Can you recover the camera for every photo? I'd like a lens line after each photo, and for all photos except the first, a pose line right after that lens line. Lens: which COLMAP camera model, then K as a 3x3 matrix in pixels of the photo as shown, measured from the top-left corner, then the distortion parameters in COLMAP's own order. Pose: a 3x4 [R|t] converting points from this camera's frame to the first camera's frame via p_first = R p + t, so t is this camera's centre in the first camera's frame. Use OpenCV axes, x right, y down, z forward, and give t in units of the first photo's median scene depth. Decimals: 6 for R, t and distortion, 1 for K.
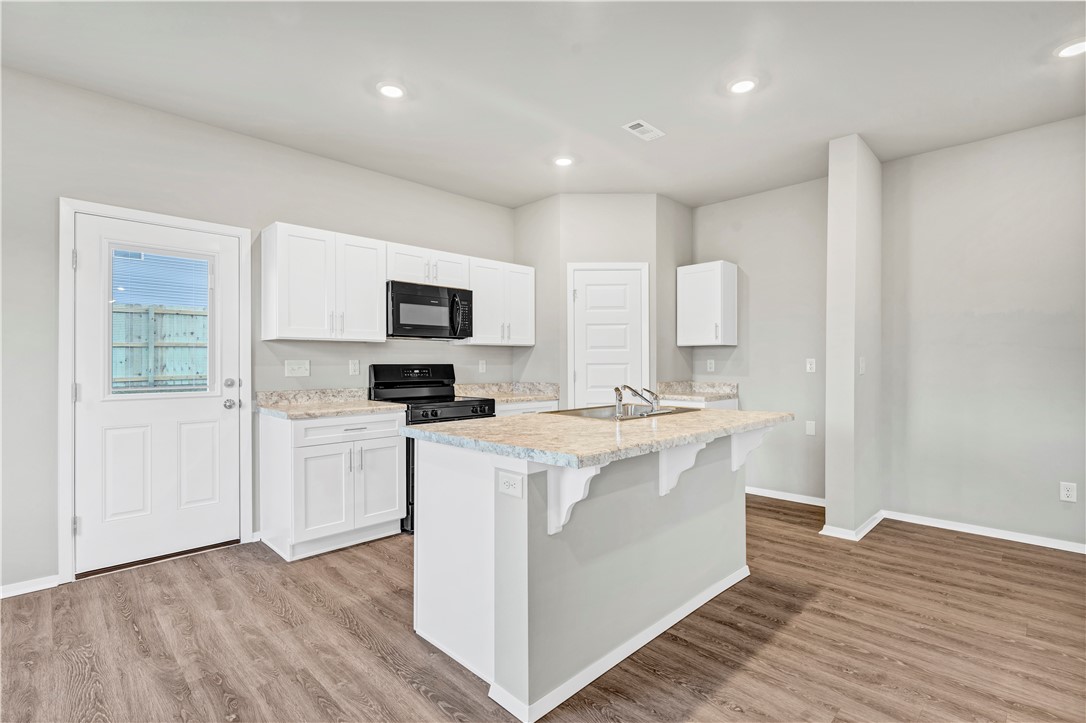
lens RADIAL K [[505.5, 0, 545.7], [0, 505.5, 361.6], [0, 0, 1]] dist [0.001336, 0.000187]
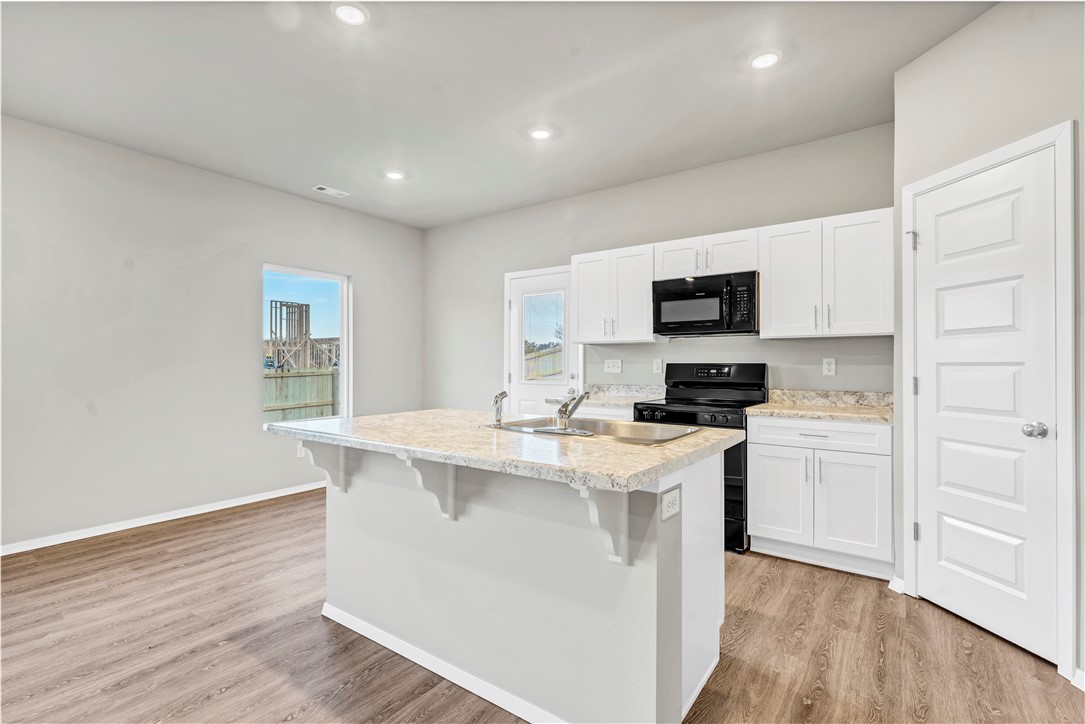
lens RADIAL K [[505.0, 0, 545.2], [0, 505.0, 362.1], [0, 0, 1]] dist [0.001336, 0.000187]
pose [[0.165581, 0.001027, -0.986196, 0.629492], [0.003089, 0.999994, 0.001560, 0.000595], [0.986191, -0.003305, 0.165577, 0.587587]]
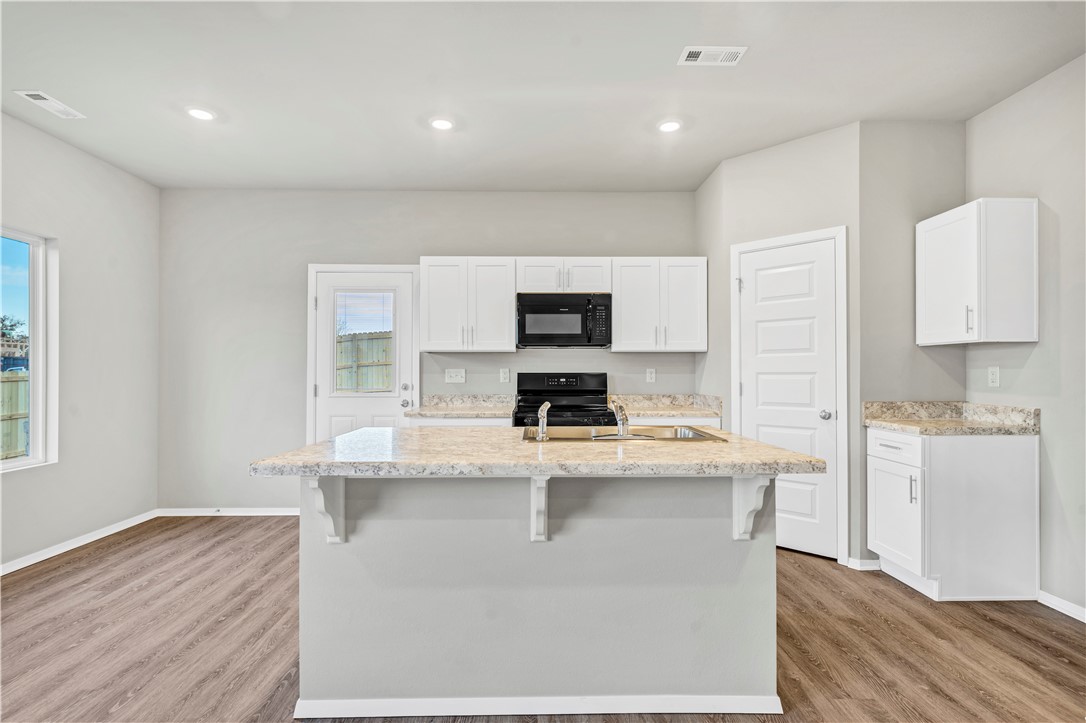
lens RADIAL K [[522.4, 0, 543.8], [0, 522.4, 369.0], [0, 0, 1]] dist [0.001214, -0.000128]
pose [[0.723850, -0.001519, -0.689955, 0.459645], [0.000593, 0.999999, -0.001580, -0.000886], [0.689957, 0.000735, 0.723850, 0.240189]]
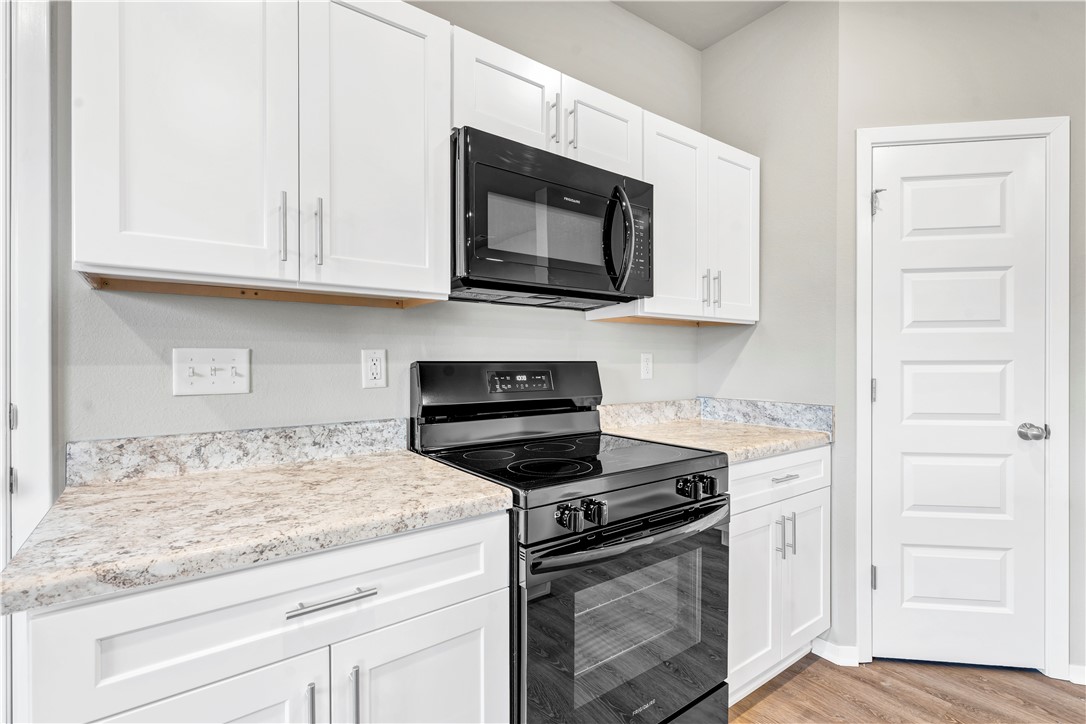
lens RADIAL K [[504.0, 0, 545.7], [0, 504.0, 362.2], [0, 0, 1]] dist [-0.000438, 0.000040]
pose [[0.991301, 0.004363, -0.131541, -0.191528], [-0.003516, 0.999972, 0.006675, 0.003285], [0.131567, -0.006154, 0.991288, 0.622612]]
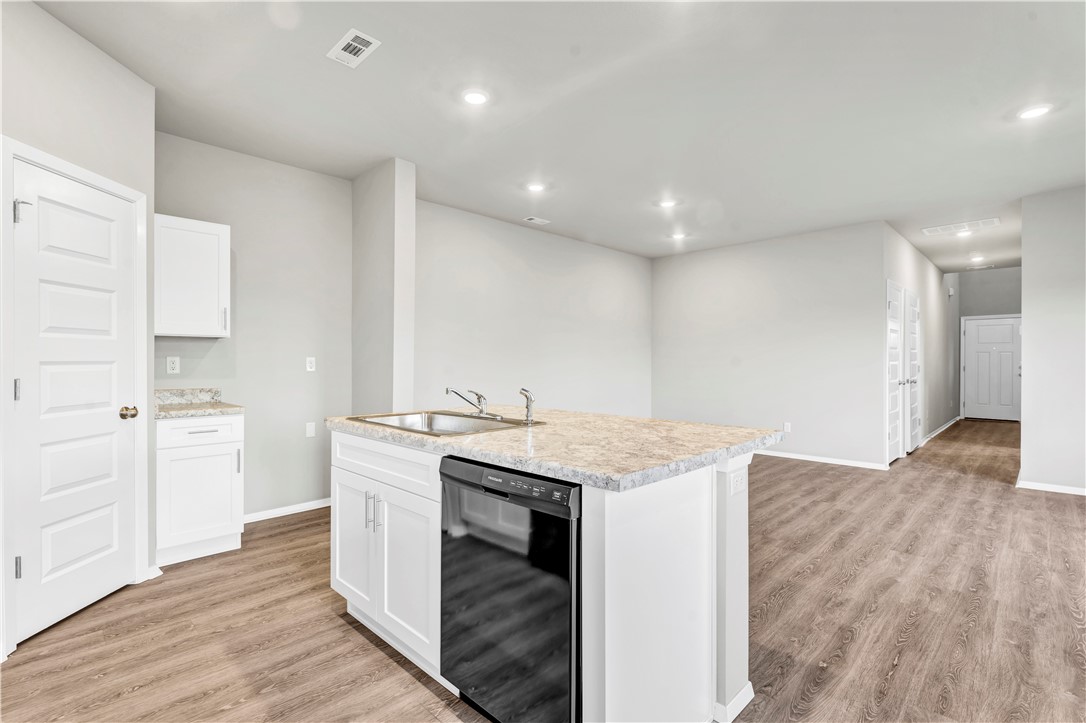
lens RADIAL K [[503.0, 0, 544.1], [0, 503.0, 362.2], [0, 0, 1]] dist [-0.001304, 0.000299]
pose [[-0.007037, 0.001186, 0.999975, -0.464397], [-0.001274, 0.999998, -0.001195, 0.004680], [-0.999974, -0.001283, -0.007036, 0.614402]]
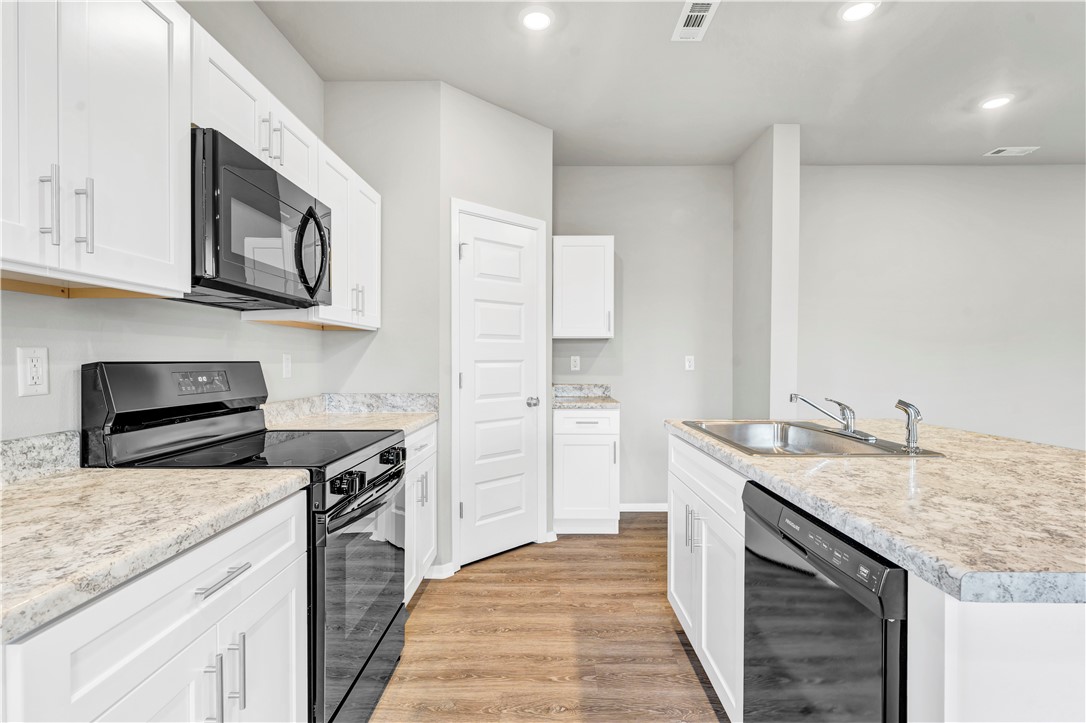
lens RADIAL K [[525.2, 0, 544.6], [0, 525.2, 360.5], [0, 0, 1]] dist [0.000687, -0.000828]
pose [[0.710373, 0.001626, 0.703823, -0.380674], [-0.002690, 0.999996, 0.000406, 0.003748], [-0.703820, -0.002182, 0.710375, 0.540682]]
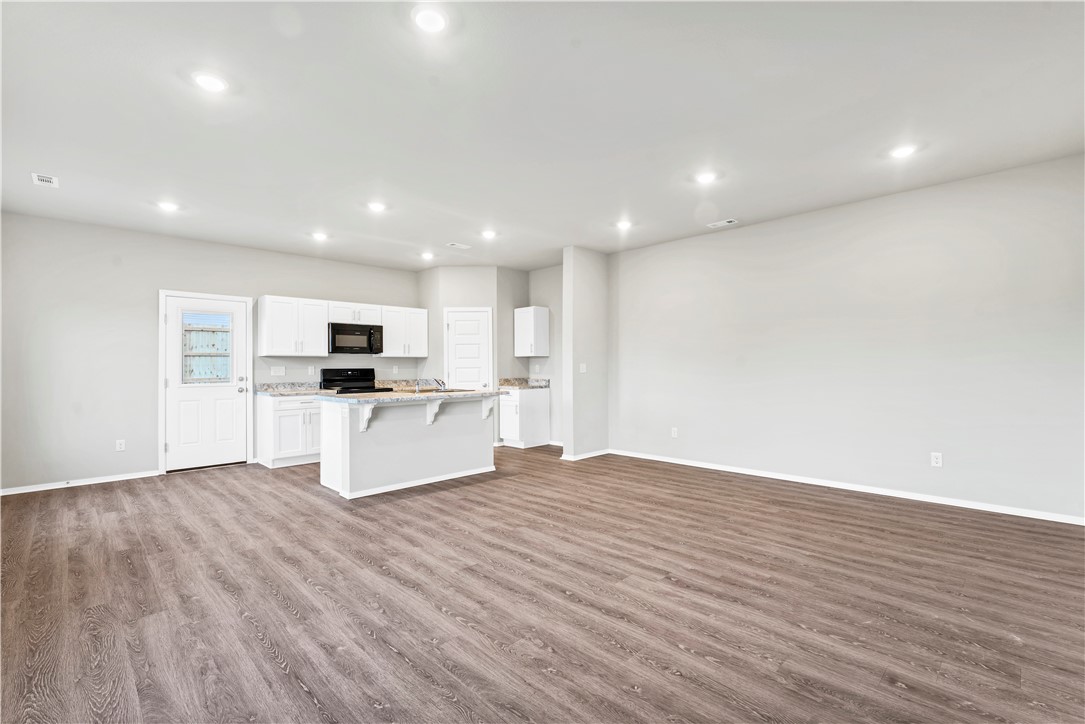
lens RADIAL K [[479.4, 0, 542.5], [0, 479.4, 362.0], [0, 0, 1]] dist [0.008303, -0.000160]
pose [[0.999983, -0.004831, -0.003146, 0.436302], [0.004808, 0.999961, -0.007369, -0.002296], [0.003182, 0.007354, 0.999968, -0.683689]]
